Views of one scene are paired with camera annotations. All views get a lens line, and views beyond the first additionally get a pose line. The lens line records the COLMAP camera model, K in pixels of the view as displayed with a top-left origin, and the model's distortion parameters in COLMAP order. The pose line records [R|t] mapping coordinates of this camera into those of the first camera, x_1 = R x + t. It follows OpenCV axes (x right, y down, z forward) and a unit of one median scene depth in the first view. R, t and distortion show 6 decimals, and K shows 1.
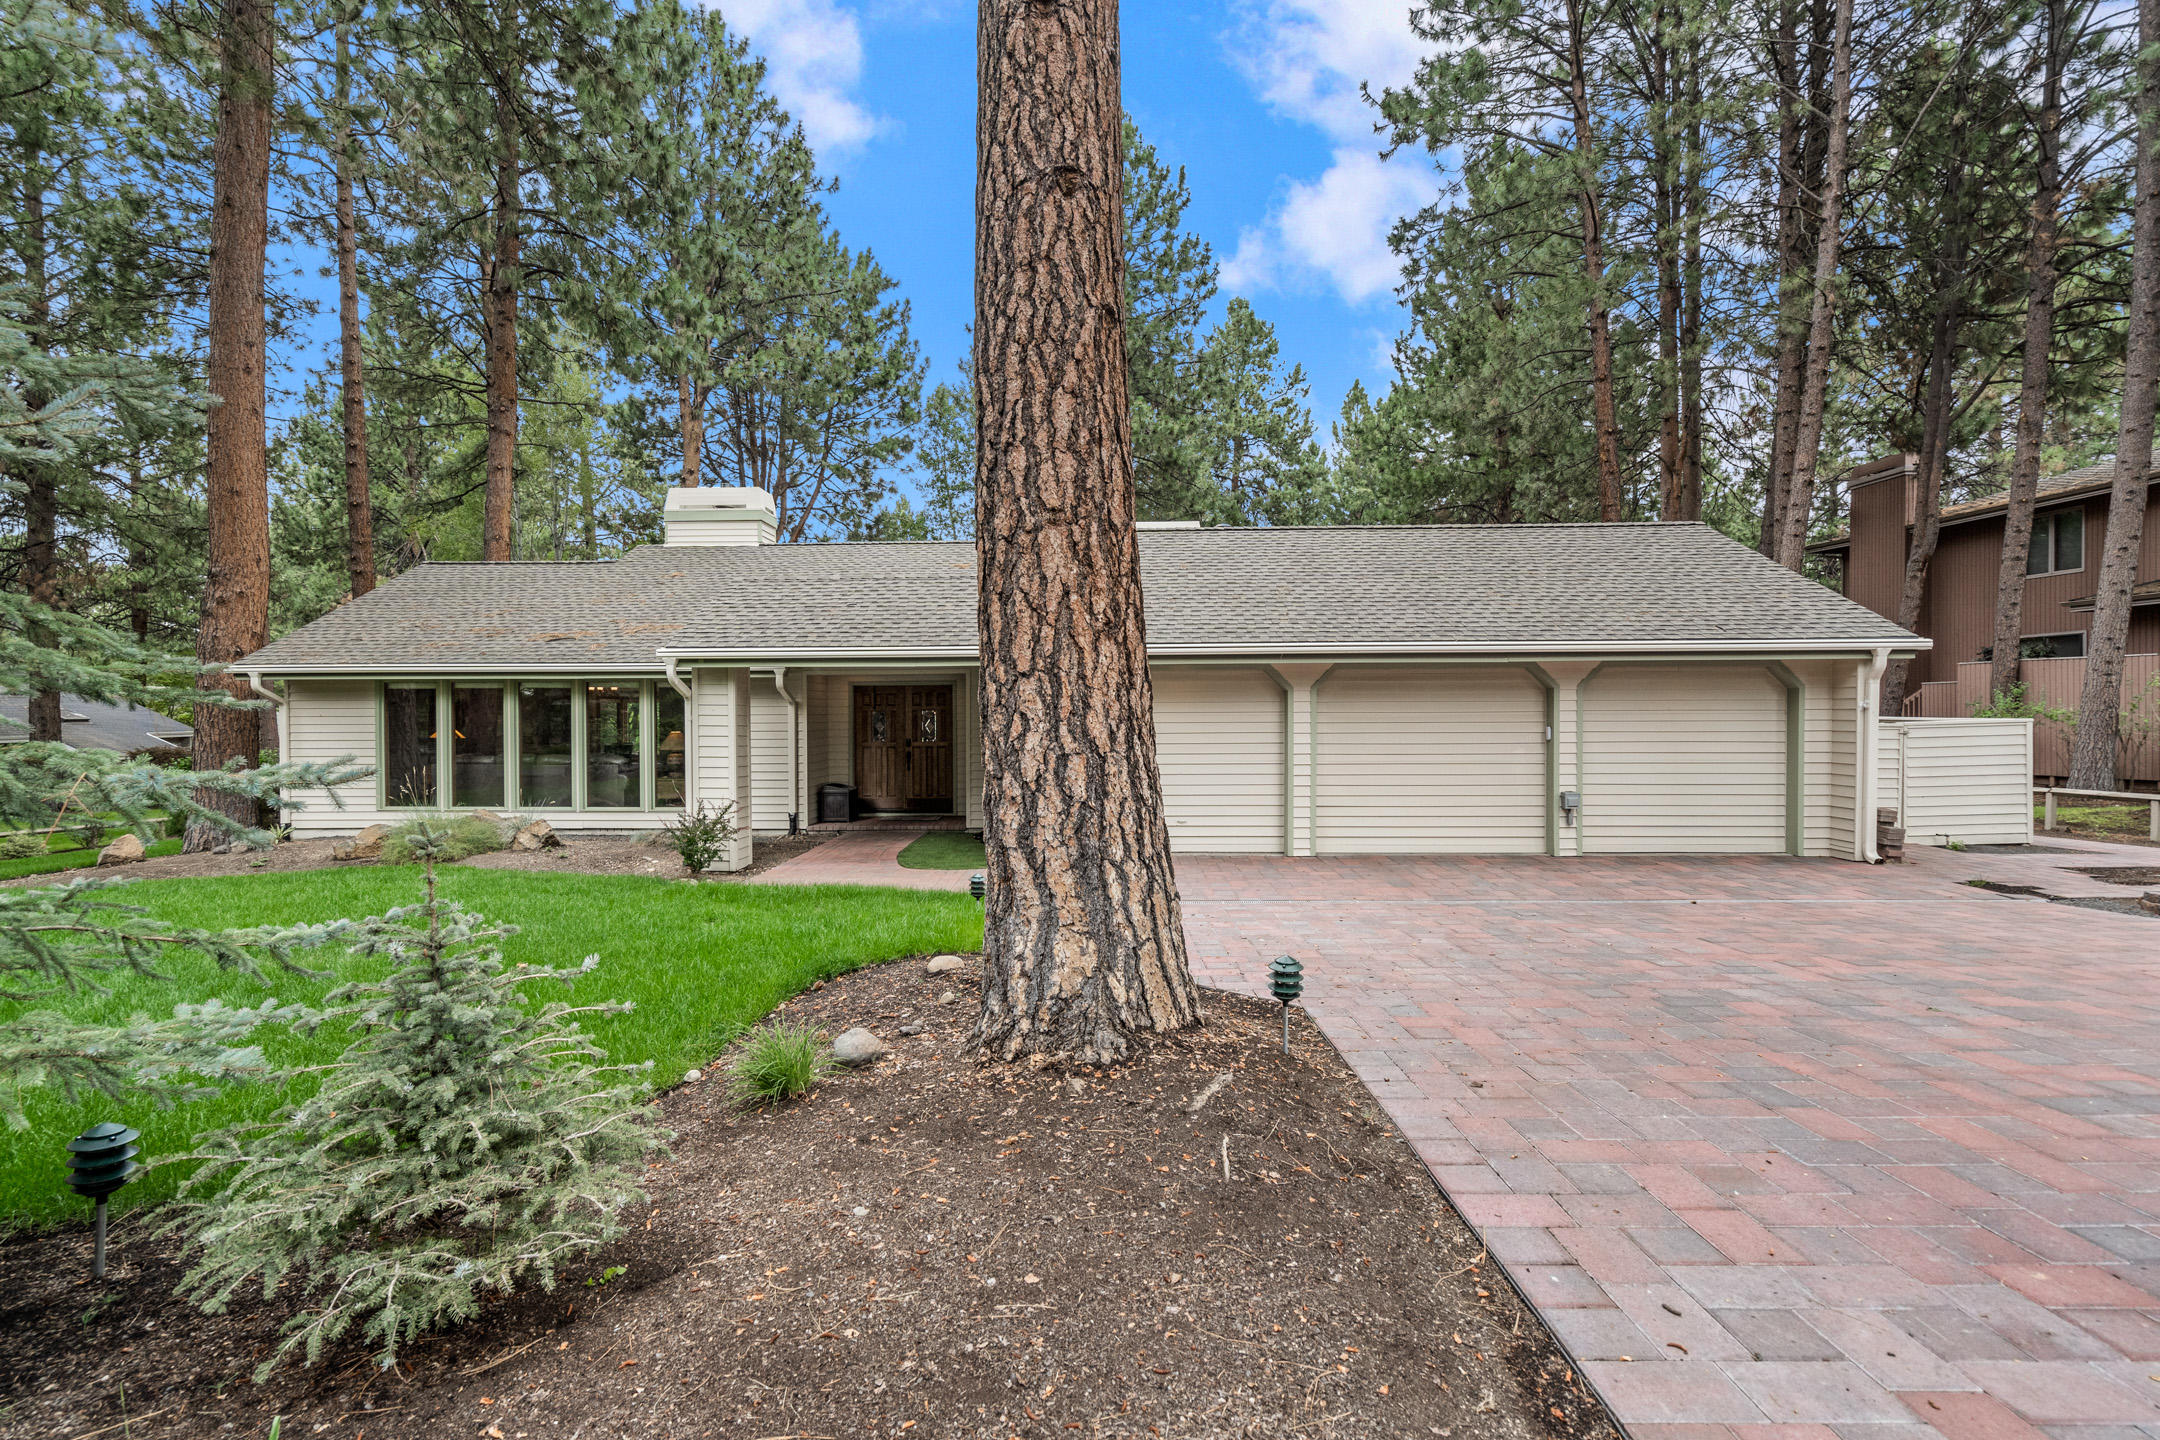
lens RADIAL K [[993.4, 0, 1072.4], [0, 993.4, 719.0], [0, 0, 1]] dist [-0.005134, 0.000098]
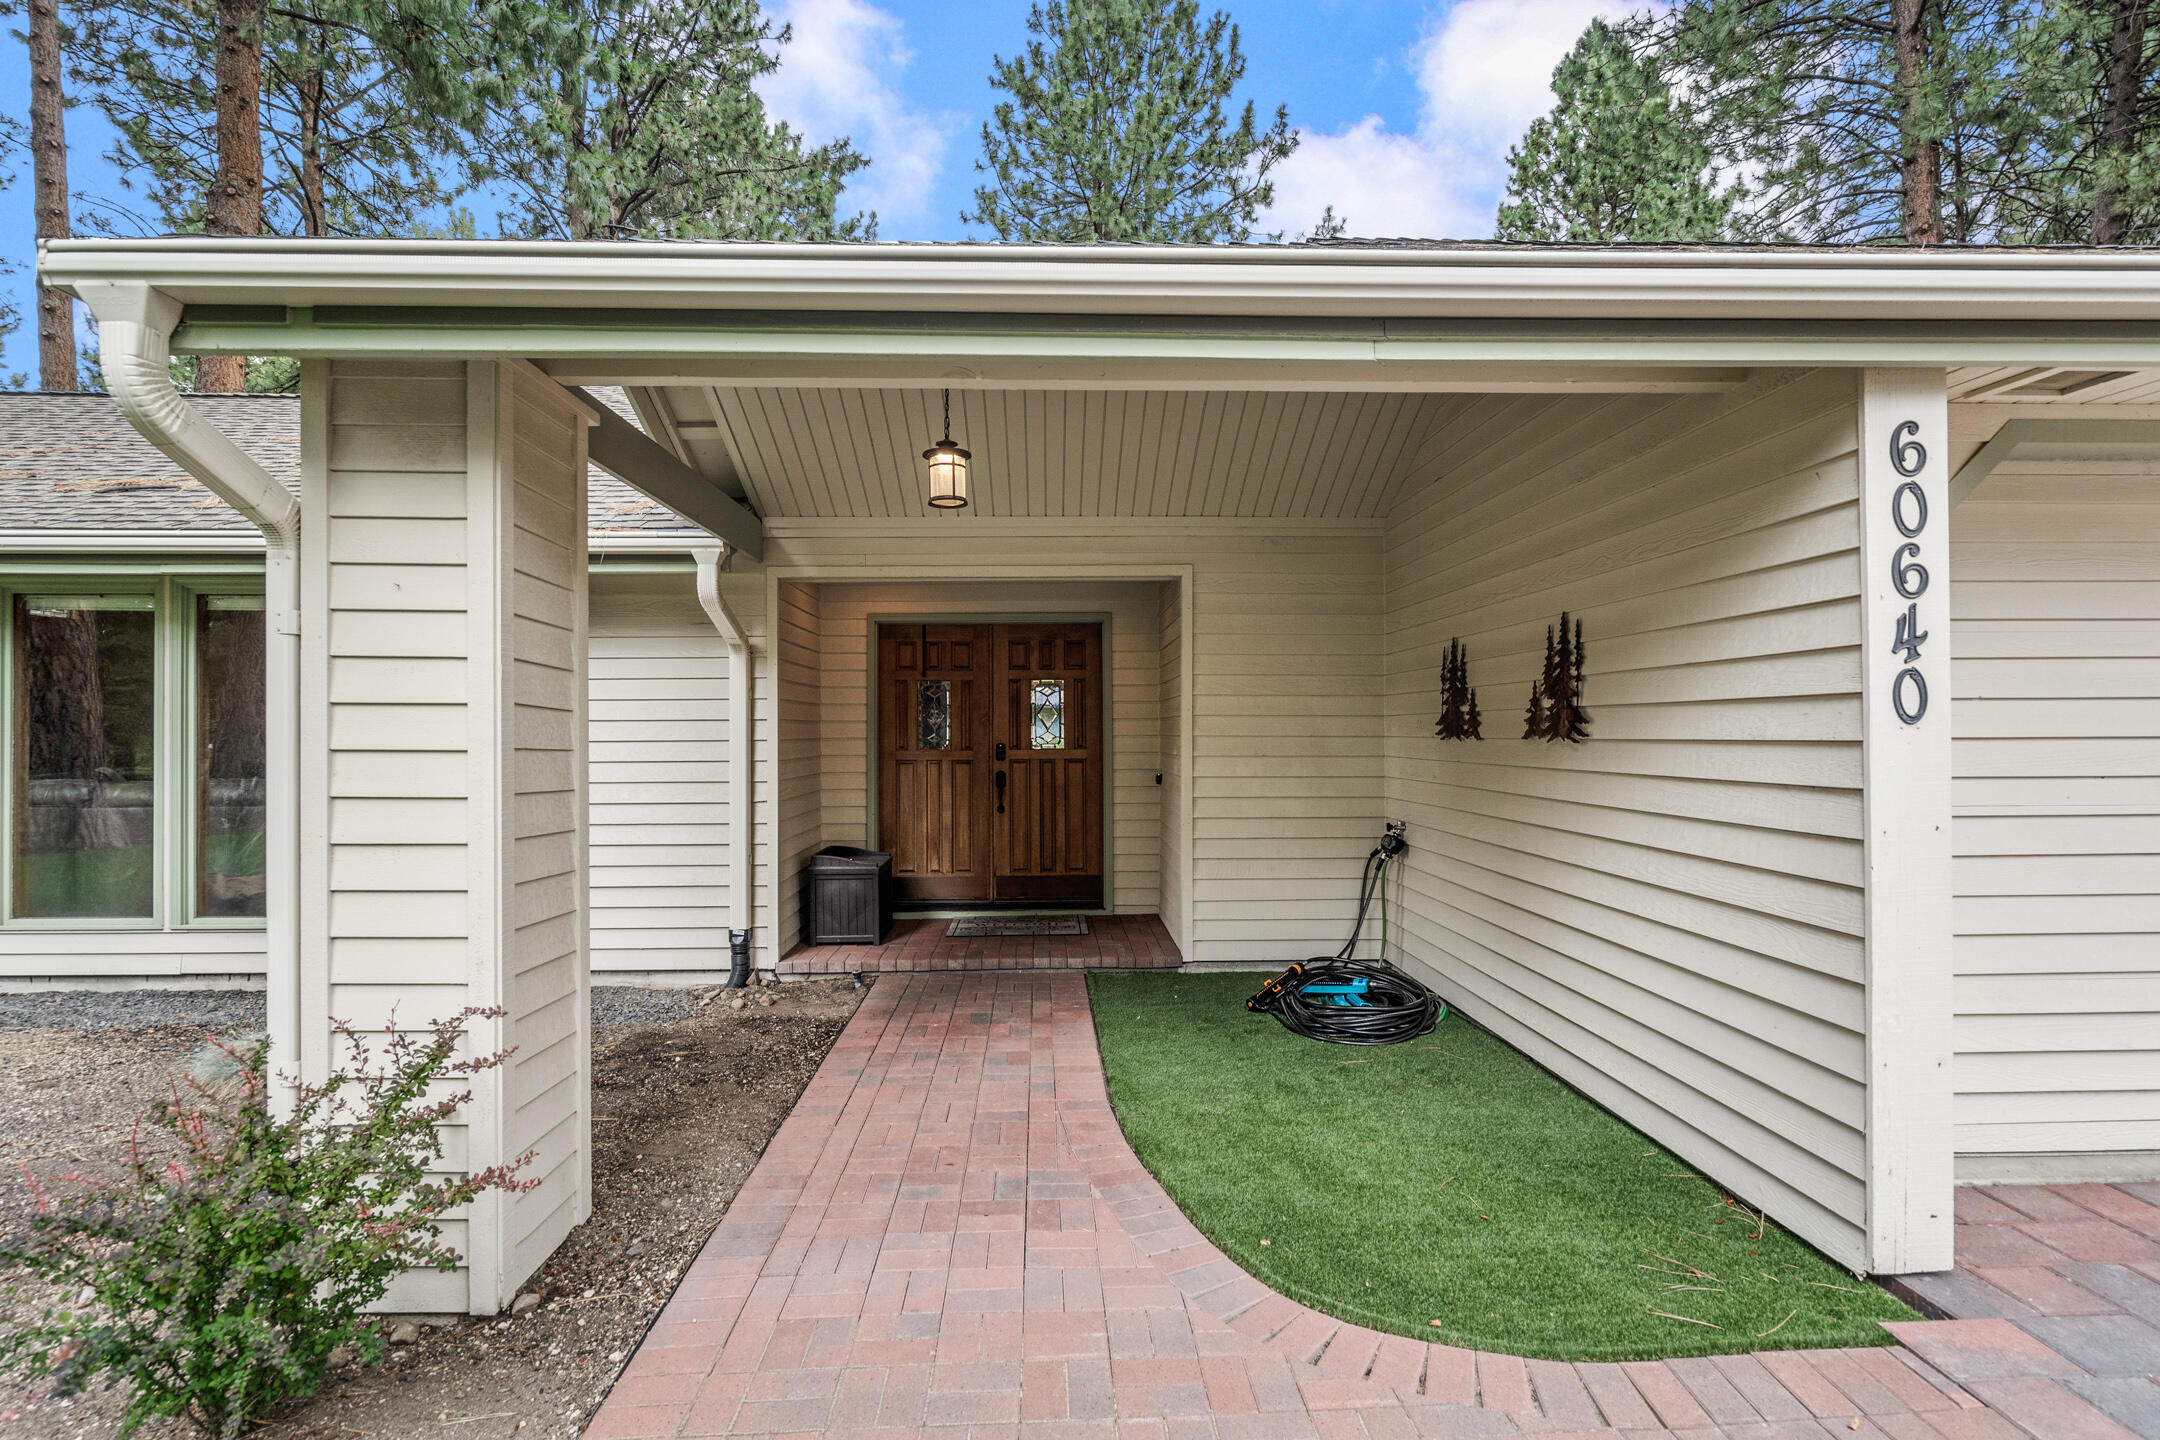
lens RADIAL K [[993.4, 0, 1084.5], [0, 993.4, 724.0], [0, 0, 1]] dist [-0.005134, 0.000098]
pose [[0.997015, 0.001147, 0.077193, -0.175178], [0.000387, 0.999803, -0.019850, 0.021515], [-0.077201, 0.019821, 0.996819, 0.593451]]
